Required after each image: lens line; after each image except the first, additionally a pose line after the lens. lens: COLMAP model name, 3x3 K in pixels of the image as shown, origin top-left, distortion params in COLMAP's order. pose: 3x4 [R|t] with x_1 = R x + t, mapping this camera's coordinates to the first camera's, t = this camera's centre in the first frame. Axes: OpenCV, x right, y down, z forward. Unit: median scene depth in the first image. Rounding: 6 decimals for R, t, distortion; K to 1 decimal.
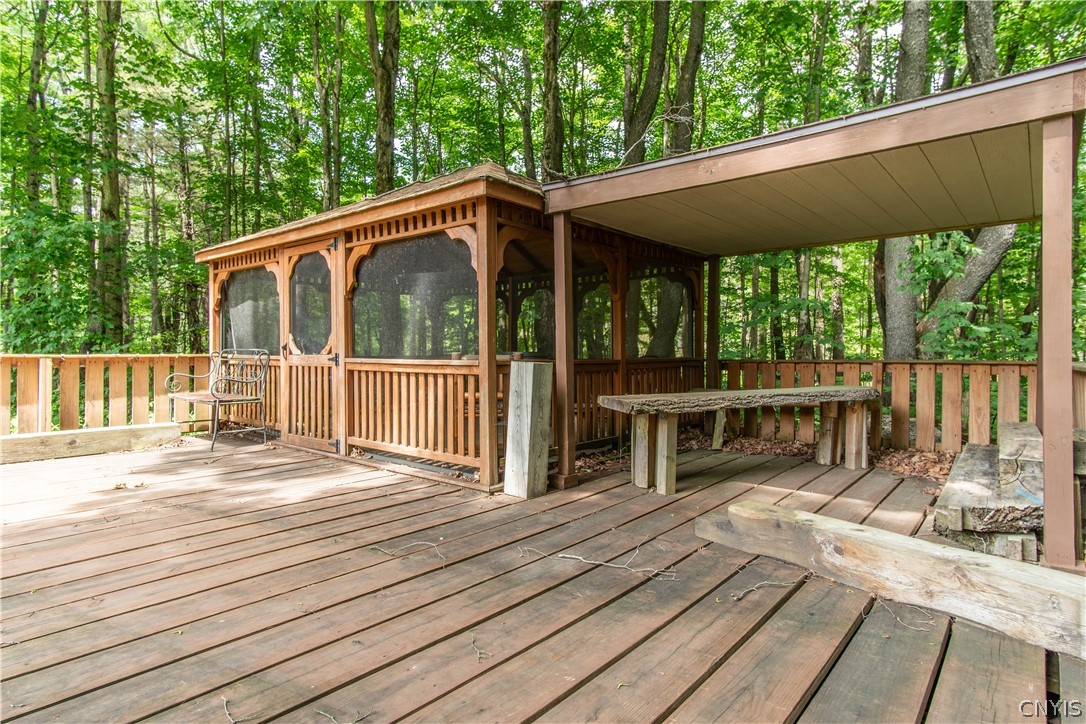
lens RADIAL K [[579.7, 0, 544.2], [0, 579.7, 346.9], [0, 0, 1]] dist [0.002214, 0.000246]
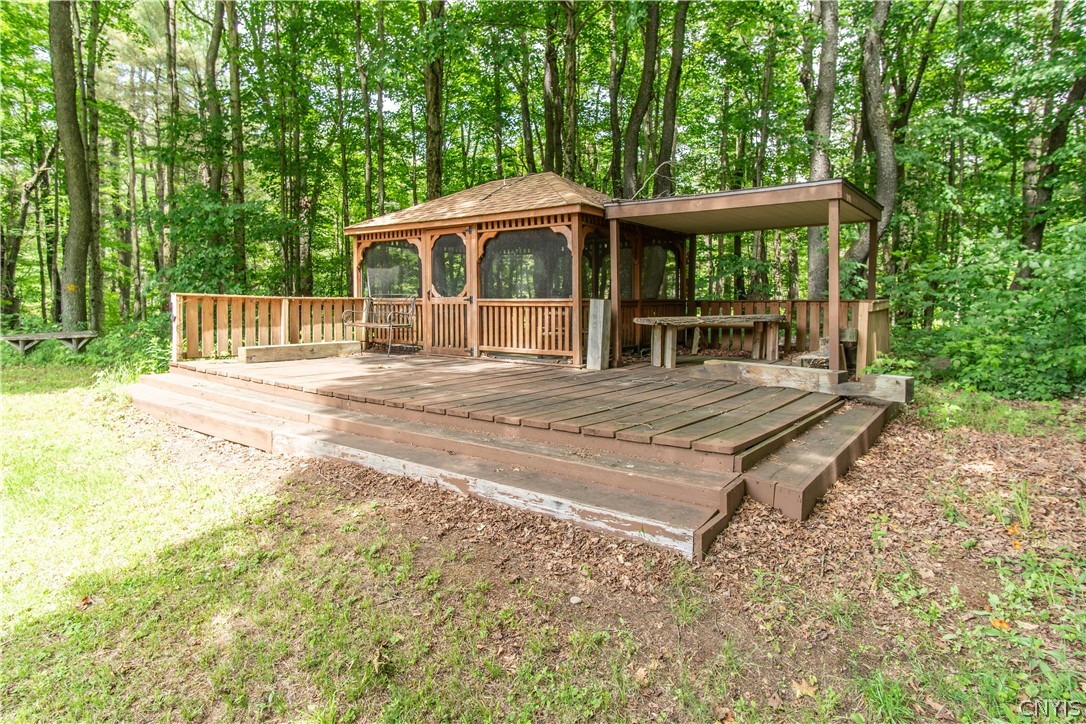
lens RADIAL K [[613.2, 0, 539.8], [0, 613.2, 315.1], [0, 0, 1]] dist [0.001256, 0.000168]
pose [[0.998198, -0.000228, 0.060007, -0.283535], [-0.001501, 0.999585, 0.028771, 0.015711], [-0.059988, -0.028810, 0.997783, -0.817934]]
